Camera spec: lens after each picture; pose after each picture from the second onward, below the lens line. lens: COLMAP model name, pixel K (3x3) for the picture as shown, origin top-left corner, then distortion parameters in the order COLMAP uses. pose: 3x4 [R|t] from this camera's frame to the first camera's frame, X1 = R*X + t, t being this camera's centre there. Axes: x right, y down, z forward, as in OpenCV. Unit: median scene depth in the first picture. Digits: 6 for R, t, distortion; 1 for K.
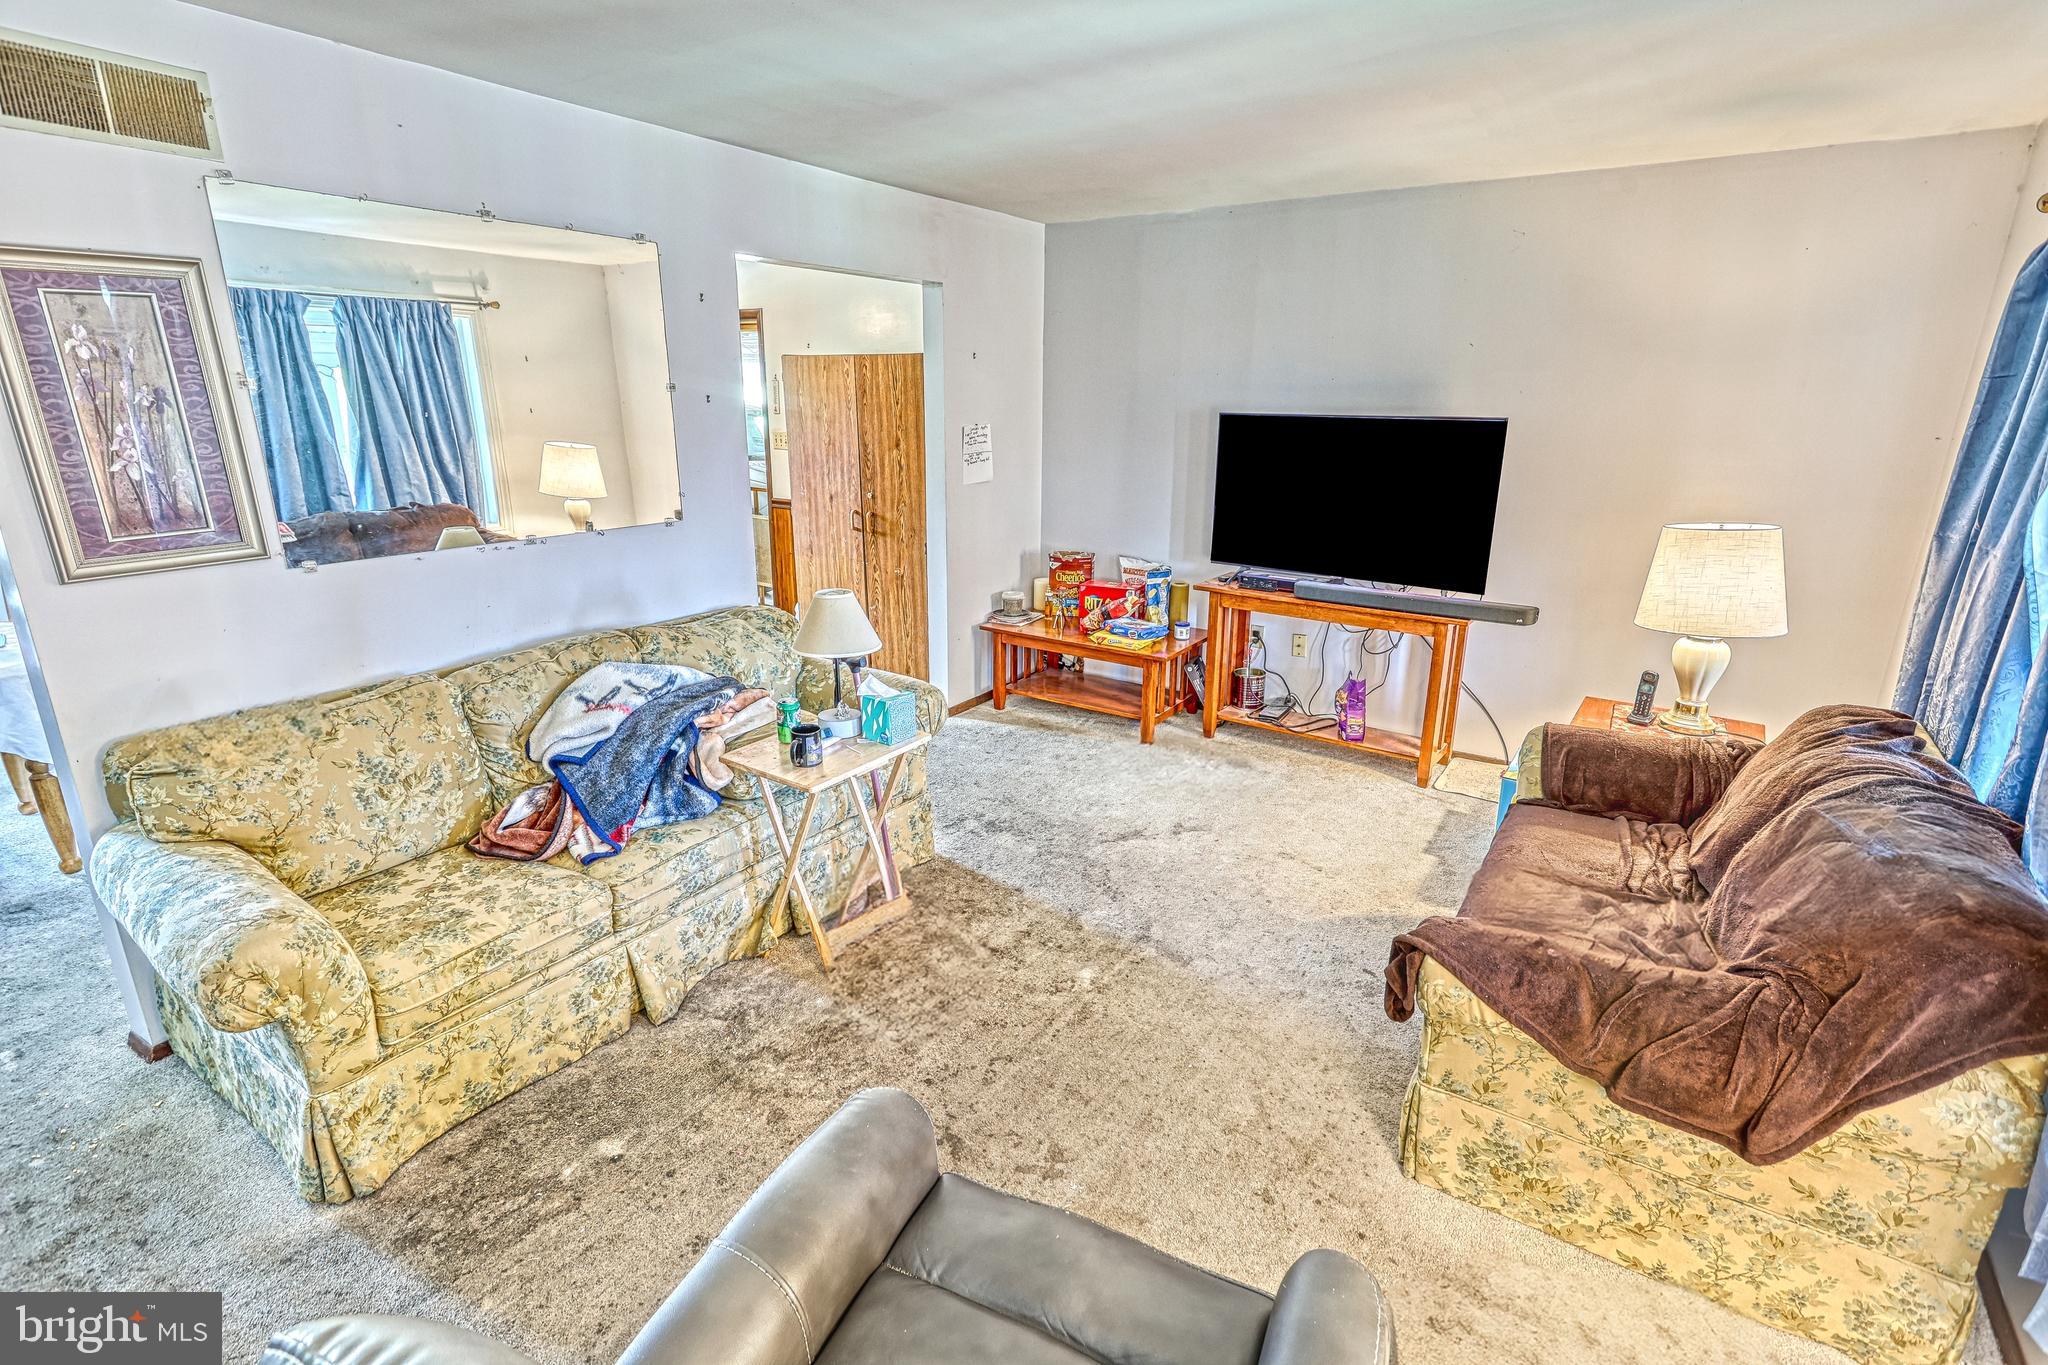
lens RADIAL K [[973.1, 0, 1028.3], [0, 973.1, 694.0], [0, 0, 1]] dist [-0.003755, 0.004334]
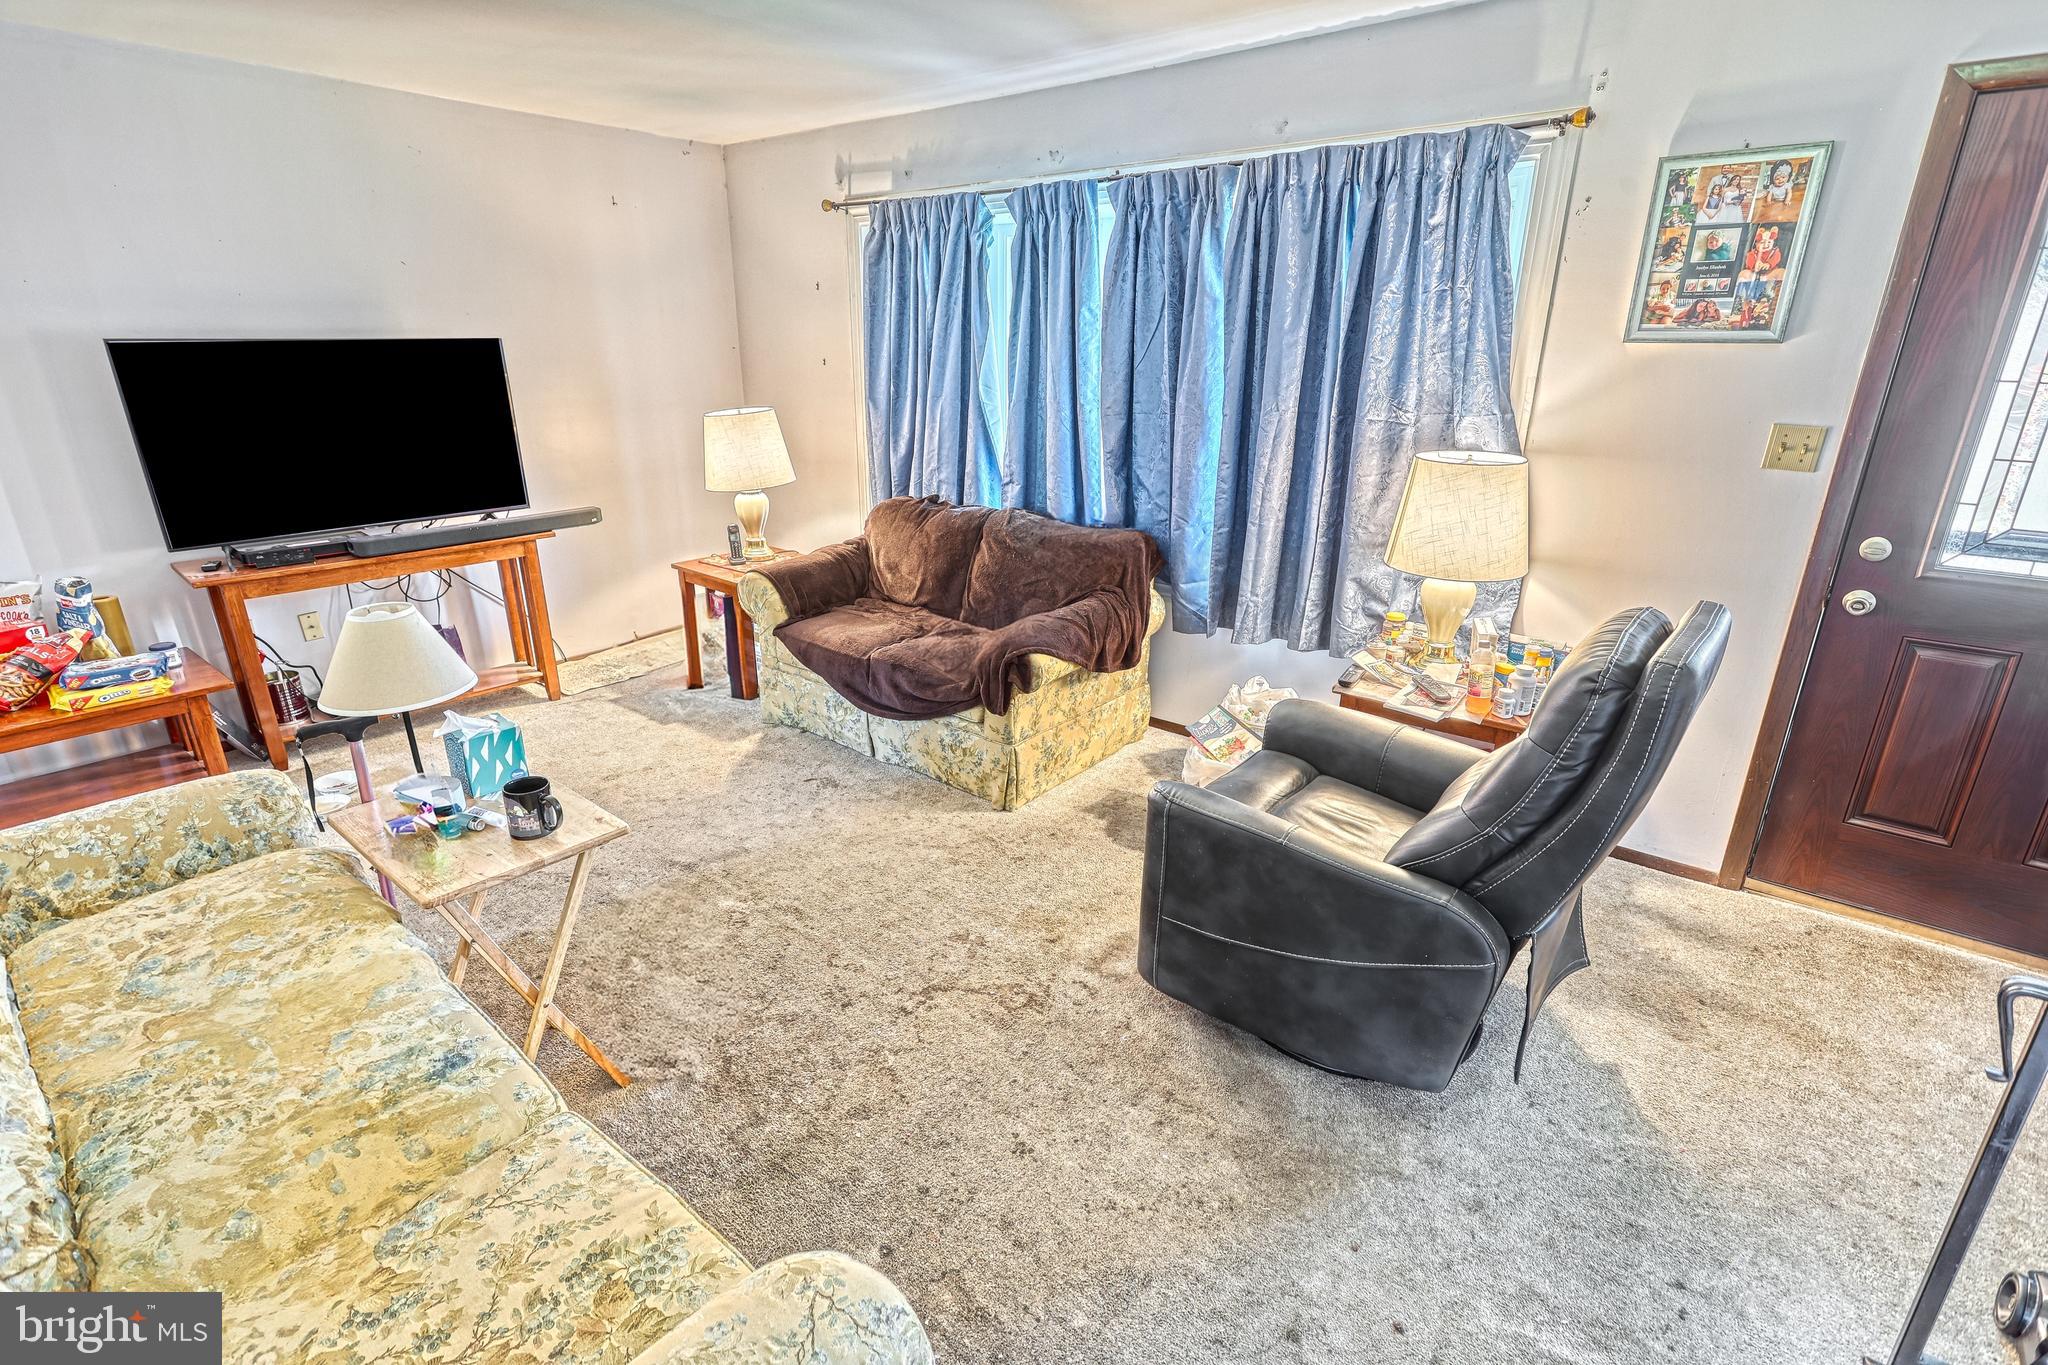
lens RADIAL K [[973.1, 0, 1027.8], [0, 973.1, 682.0], [0, 0, 1]] dist [-0.003755, 0.004334]
pose [[0.088152, -0.339841, 0.936343, -0.552608], [0.294363, 0.906908, 0.301445, -0.092100], [-0.951620, 0.249051, 0.179982, 0.337091]]
